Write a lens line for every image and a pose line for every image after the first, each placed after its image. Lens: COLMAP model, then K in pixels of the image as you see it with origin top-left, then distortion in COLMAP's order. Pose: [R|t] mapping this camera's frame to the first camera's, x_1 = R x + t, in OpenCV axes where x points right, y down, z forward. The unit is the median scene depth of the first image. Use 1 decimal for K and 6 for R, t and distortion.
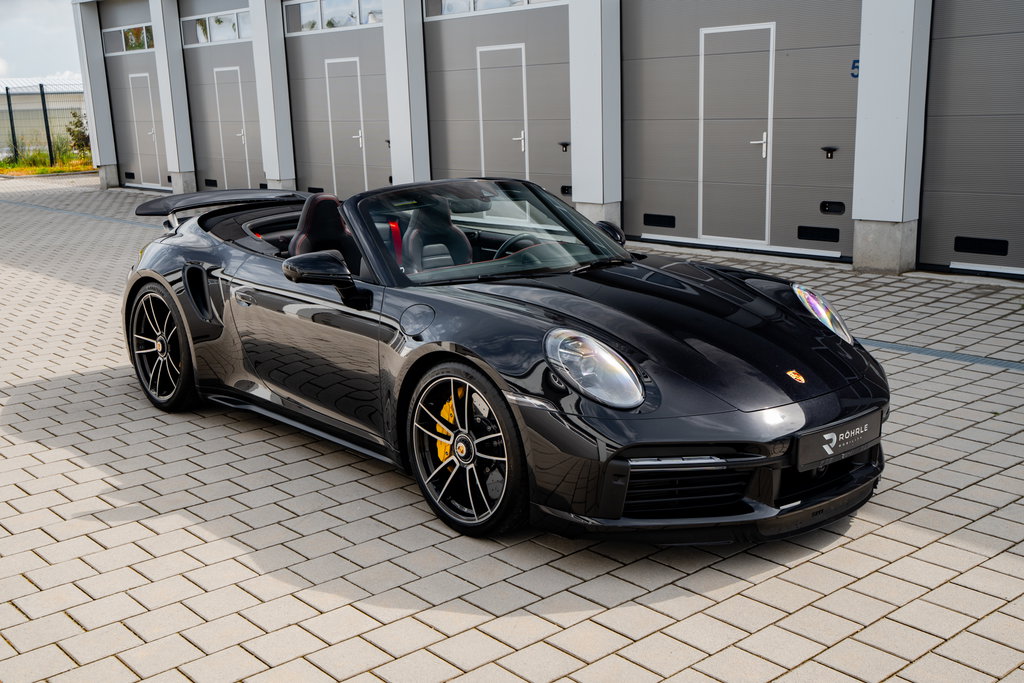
lens RADIAL K [[1094.4, 0, 515.1], [0, 1094.4, 341.1], [0, 0, 1]] dist [0.004848, 0.000000]
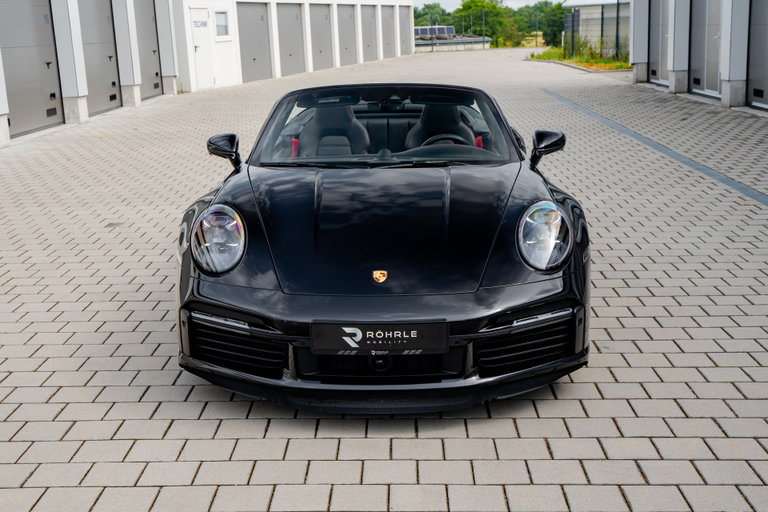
lens RADIAL K [[980.7, 0, 383.4], [0, 980.7, 257.4], [0, 0, 1]] dist [0.071776, 0.000000]
pose [[0.741782, 0.154856, -0.652518, 0.928434], [-0.131400, 0.987677, 0.085021, -0.072860], [0.657643, 0.022674, 0.752989, 0.269071]]
